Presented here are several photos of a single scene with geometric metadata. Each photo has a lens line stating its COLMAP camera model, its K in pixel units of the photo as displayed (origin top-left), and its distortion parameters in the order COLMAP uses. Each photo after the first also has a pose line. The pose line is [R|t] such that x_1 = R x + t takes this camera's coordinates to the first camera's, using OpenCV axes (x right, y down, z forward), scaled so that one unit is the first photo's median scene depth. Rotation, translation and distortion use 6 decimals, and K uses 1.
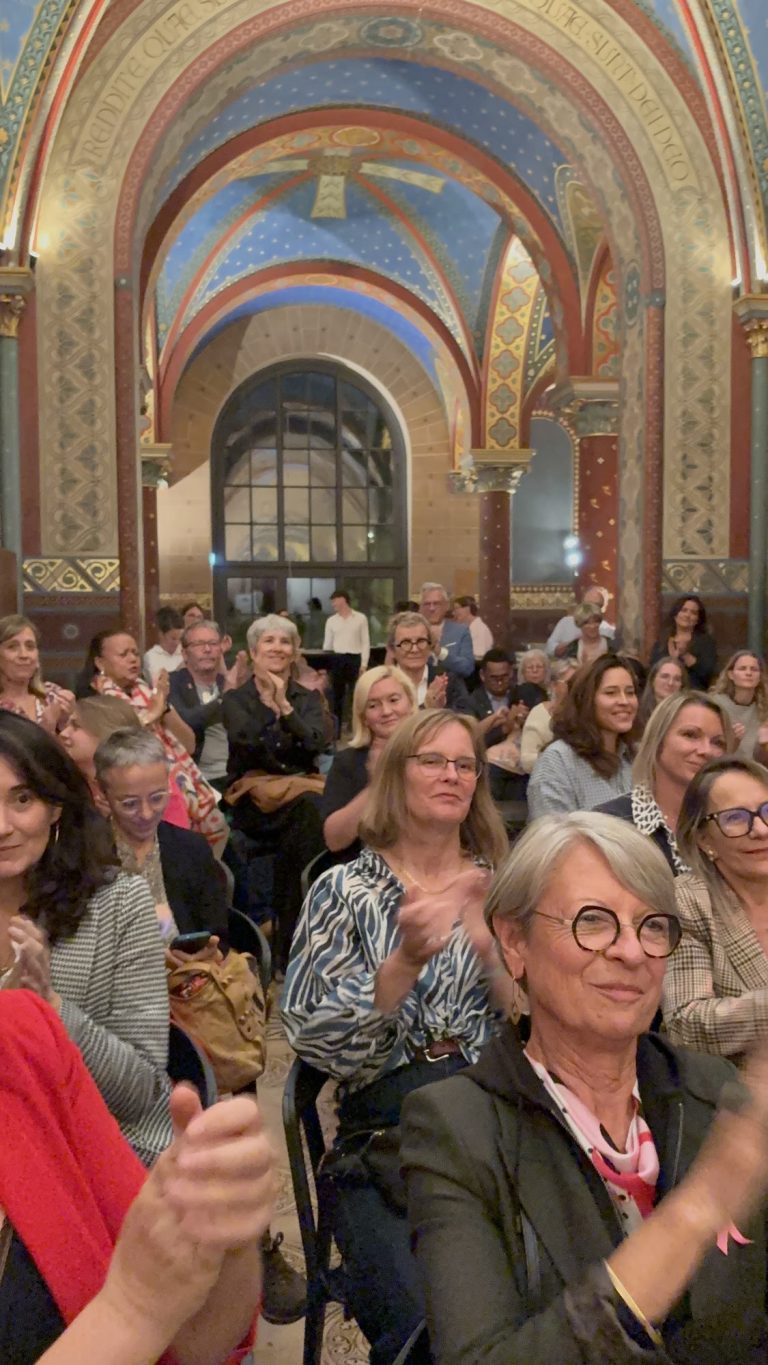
lens RADIAL K [[1223.5, 0, 405.5], [0, 1223.5, 683.9], [0, 0, 1]] dist [-0.007274, 0.053578]
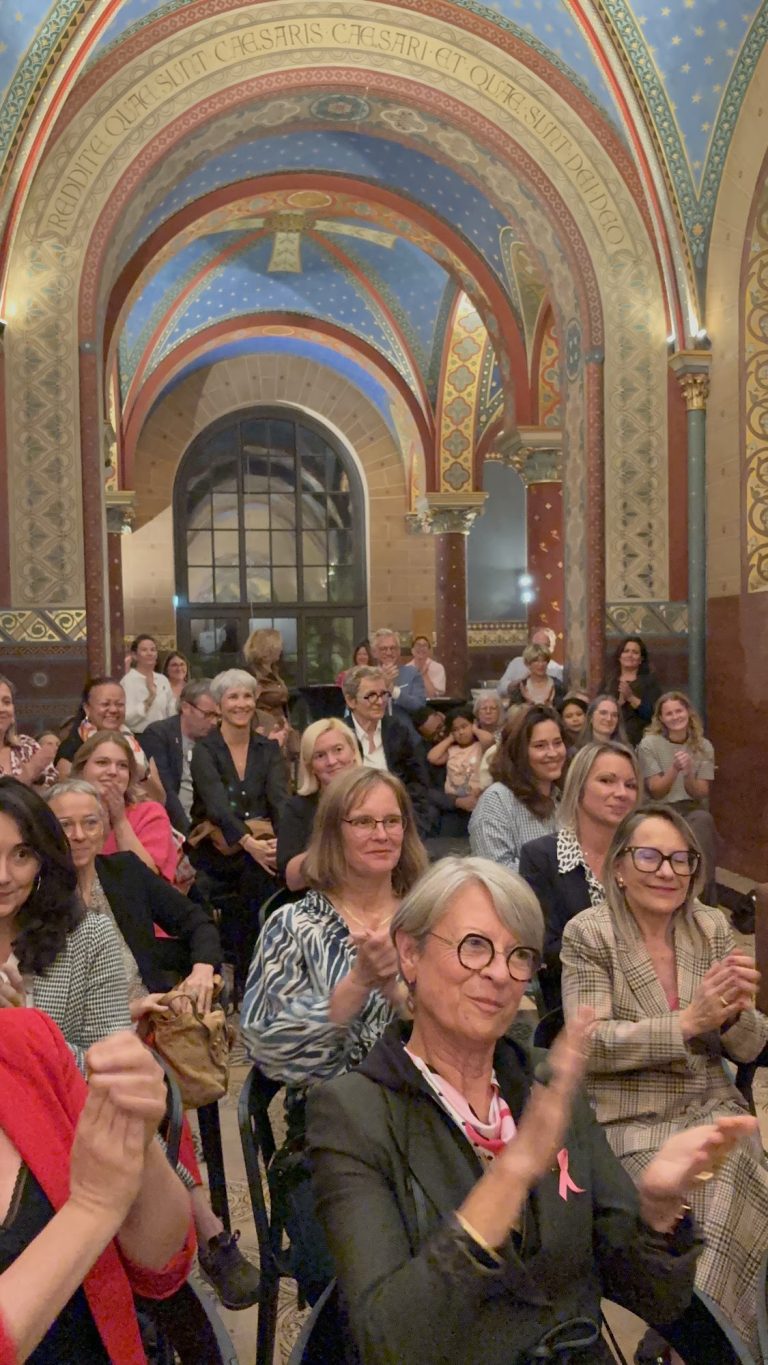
lens RADIAL K [[1223.5, 0, 382.8], [0, 1223.5, 690.4], [0, 0, 1]] dist [-0.007274, 0.053578]
pose [[0.999861, -0.013270, 0.010133, 0.007767], [0.013477, 0.999697, -0.020594, -0.007942], [-0.009856, 0.020728, 0.999737, -0.044362]]
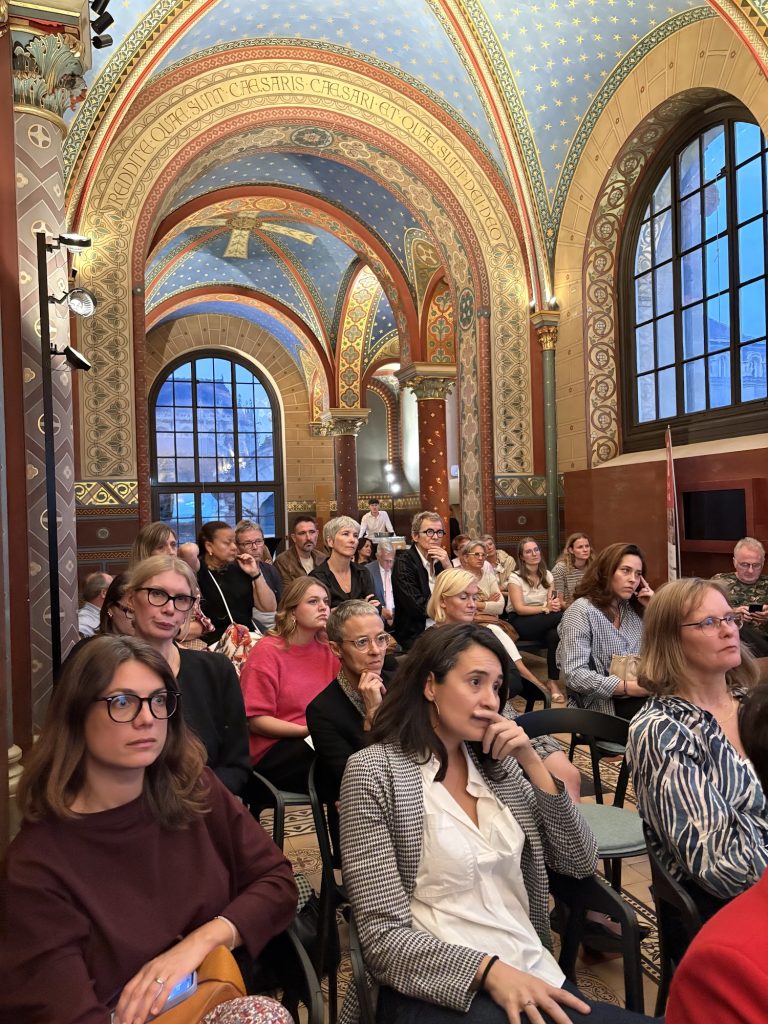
lens RADIAL K [[773.9, 0, 385.3], [0, 773.9, 515.5], [0, 0, 1]] dist [0.019735, -0.007567]
pose [[0.979683, -0.025062, 0.198978, -0.129066], [0.036200, 0.997963, -0.052537, -0.004115], [-0.197256, 0.058673, 0.978595, 0.057693]]
